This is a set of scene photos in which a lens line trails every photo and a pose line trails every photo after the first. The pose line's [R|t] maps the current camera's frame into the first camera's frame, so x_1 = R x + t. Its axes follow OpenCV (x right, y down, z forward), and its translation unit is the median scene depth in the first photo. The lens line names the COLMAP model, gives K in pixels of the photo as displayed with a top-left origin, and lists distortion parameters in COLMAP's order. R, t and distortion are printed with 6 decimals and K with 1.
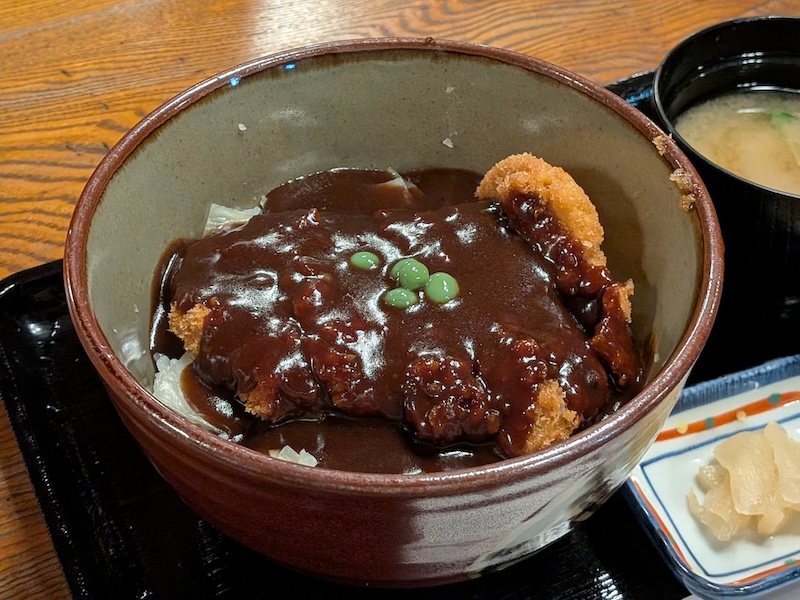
lens RADIAL K [[565.9, 0, 394.0], [0, 565.9, 299.6], [0, 0, 1]] dist [0.030535, -0.032875]
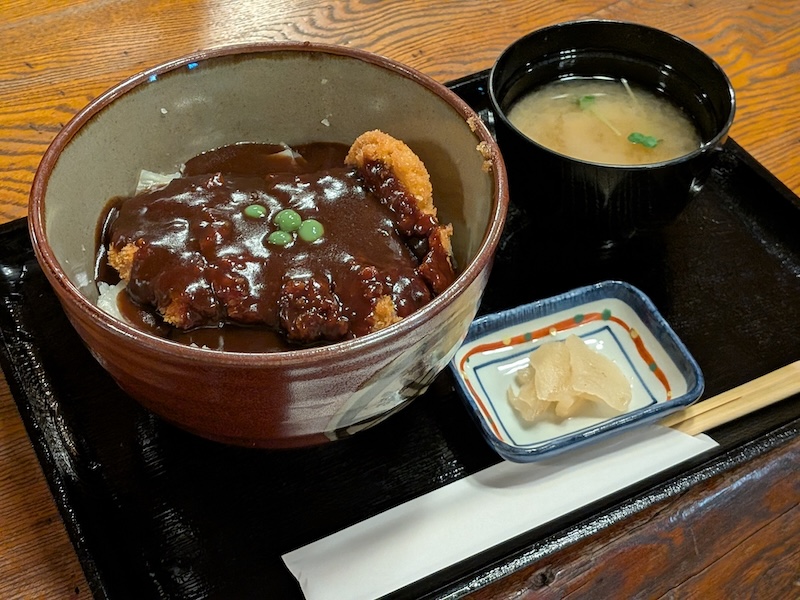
lens RADIAL K [[616.1, 0, 400.0], [0, 616.1, 300.0], [0, 0, 1]] dist [0.029434, -0.031424]
pose [[0.999948, -0.007376, 0.007002, 0.269676], [0.007268, 0.999857, 0.015263, 0.116751], [-0.007114, -0.015211, 0.999859, -0.447074]]
